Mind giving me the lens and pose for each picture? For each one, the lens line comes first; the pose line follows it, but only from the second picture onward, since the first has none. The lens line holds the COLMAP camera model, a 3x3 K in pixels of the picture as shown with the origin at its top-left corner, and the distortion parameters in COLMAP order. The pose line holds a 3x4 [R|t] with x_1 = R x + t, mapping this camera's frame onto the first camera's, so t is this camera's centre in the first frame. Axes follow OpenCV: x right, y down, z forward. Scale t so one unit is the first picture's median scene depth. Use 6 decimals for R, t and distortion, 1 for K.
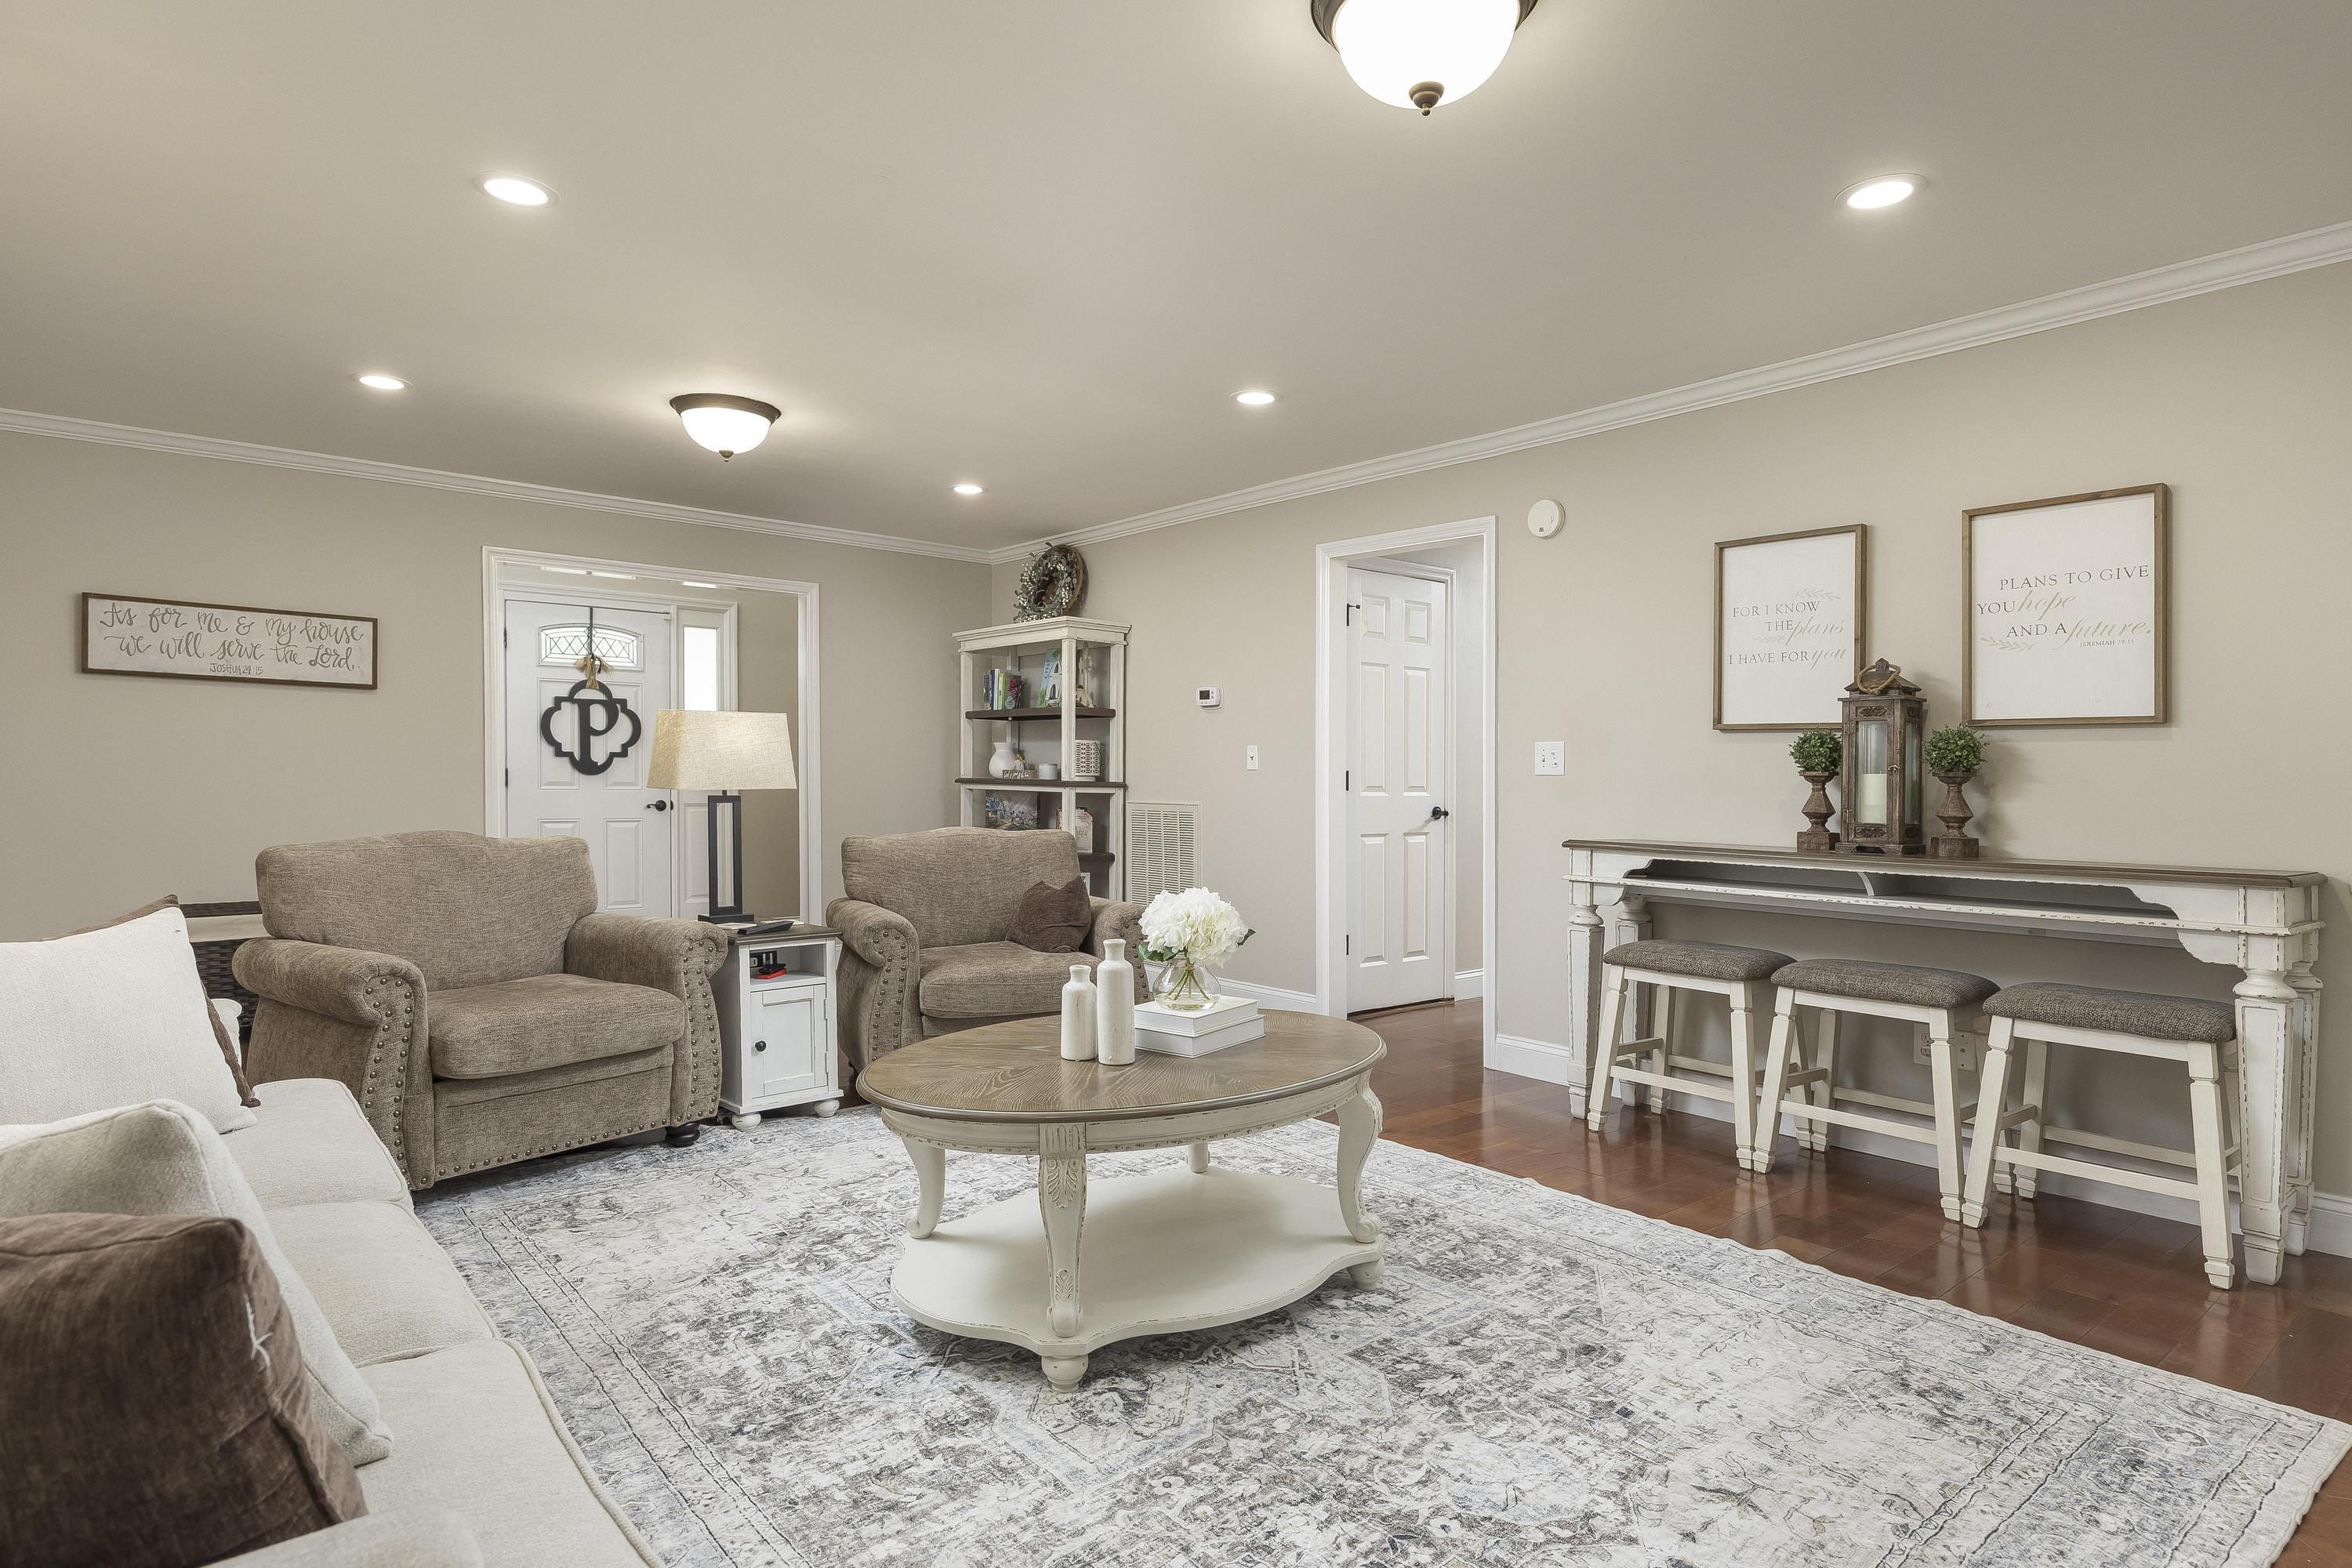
lens RADIAL K [[1277.7, 0, 1176.0], [0, 1277.7, 784.0], [0, 0, 1]] dist [-0.002507, -0.000454]
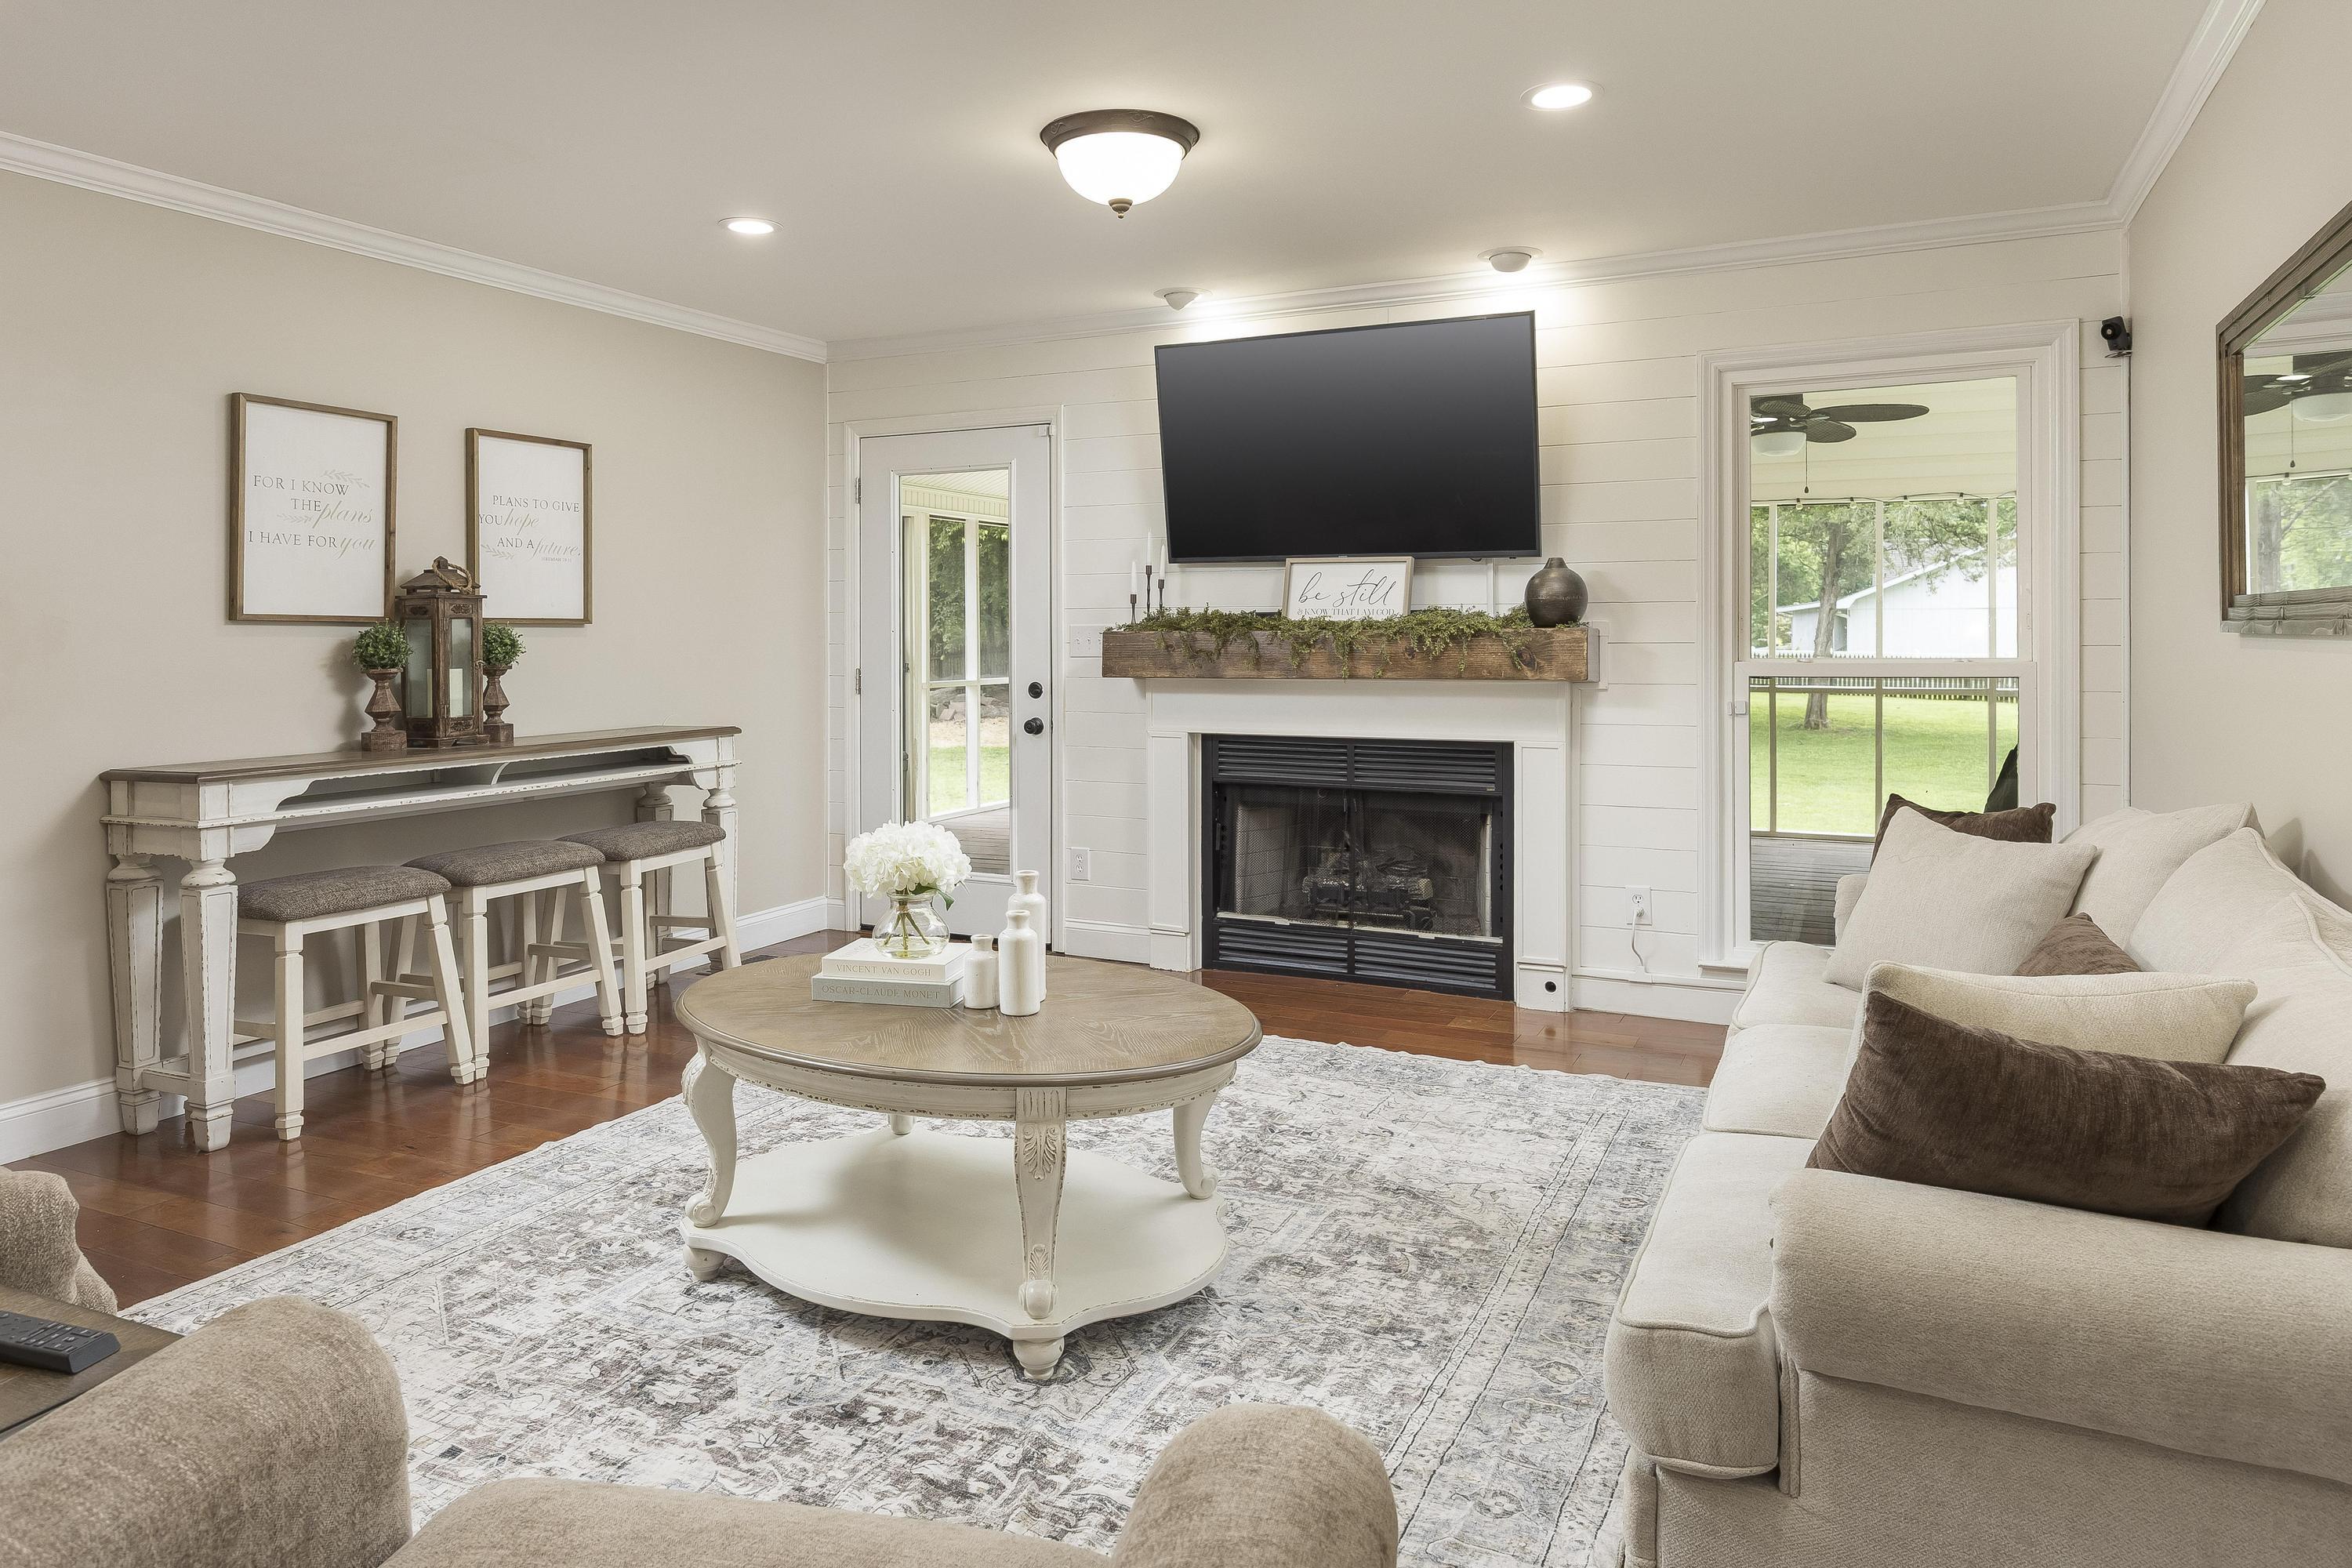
lens RADIAL K [[1457.1, 0, 1169.7], [0, 1457.1, 631.2], [0, 0, 1]] dist [-0.008015, -0.000299]
pose [[-0.411345, -0.009359, 0.911432, -0.817823], [0.005438, 0.999904, 0.012721, -0.053940], [-0.911464, 0.010189, -0.411255, 1.024364]]
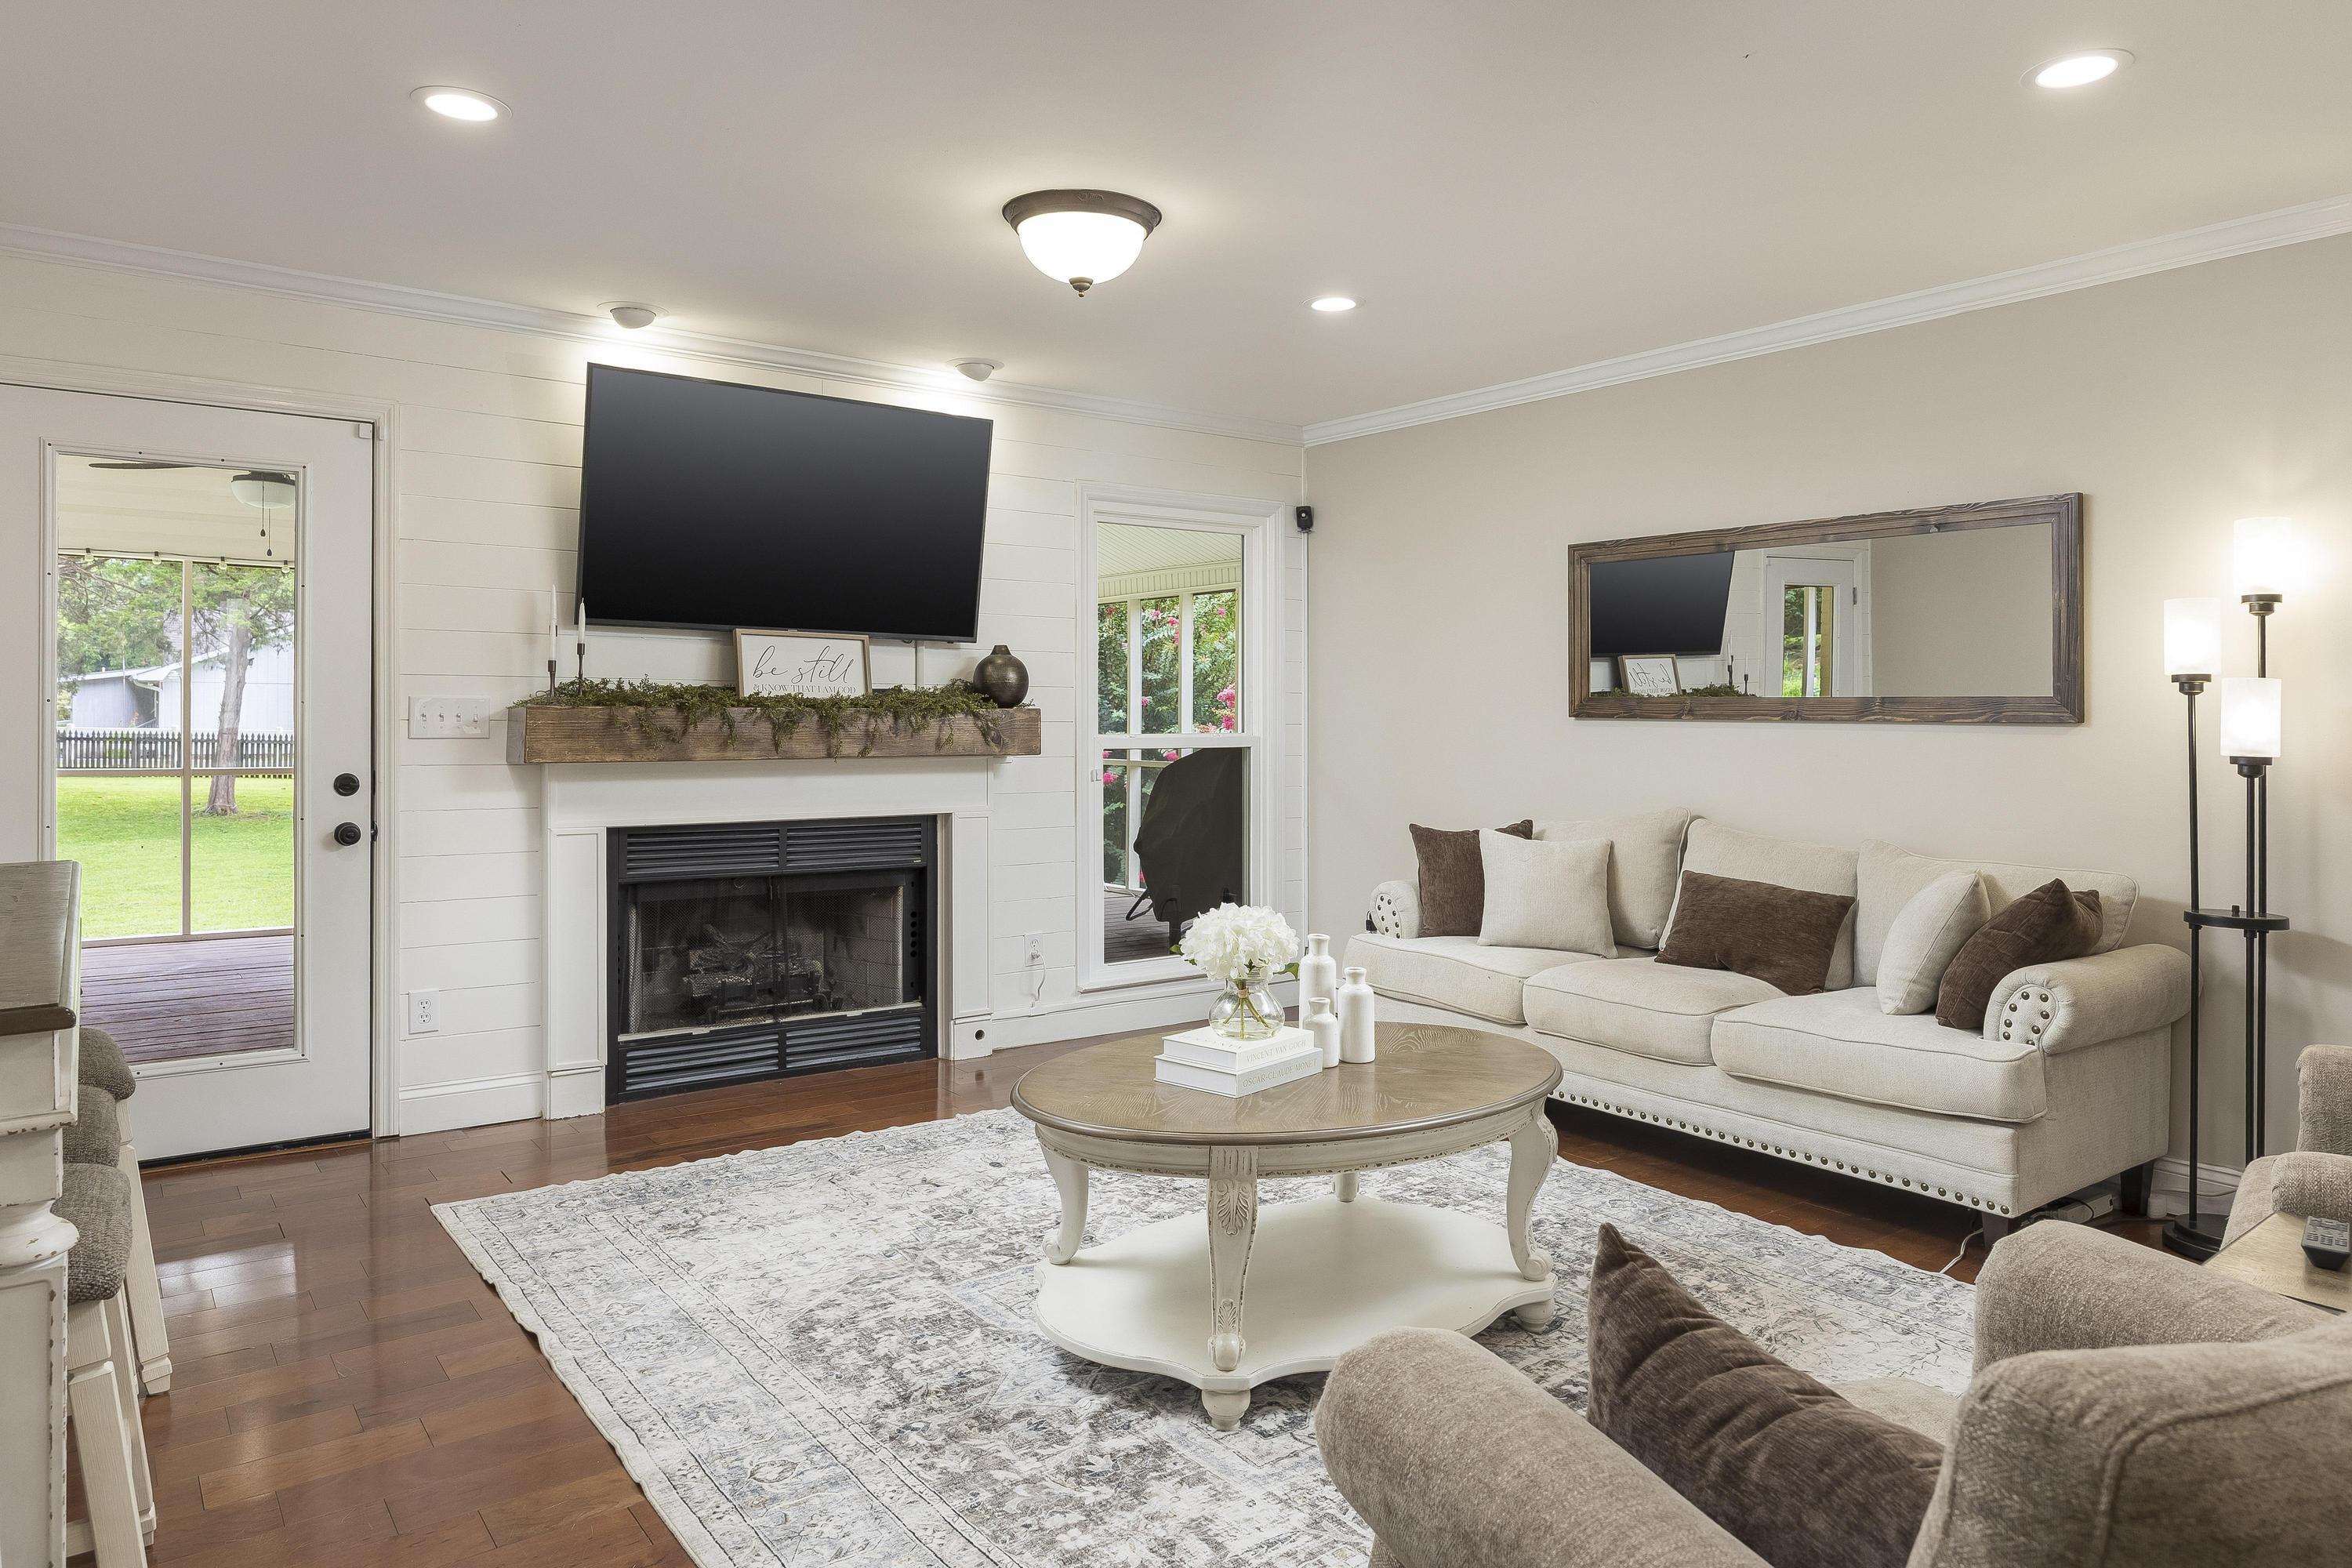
lens RADIAL K [[1490.0, 0, 1178.6], [0, 1490.0, 690.0], [0, 0, 1]] dist [-0.002504, 0.001348]
pose [[-0.998037, -0.017891, 0.060019, 0.001194], [-0.018342, 0.999808, -0.006957, -0.049146], [-0.059883, -0.008044, -0.998173, 1.675524]]
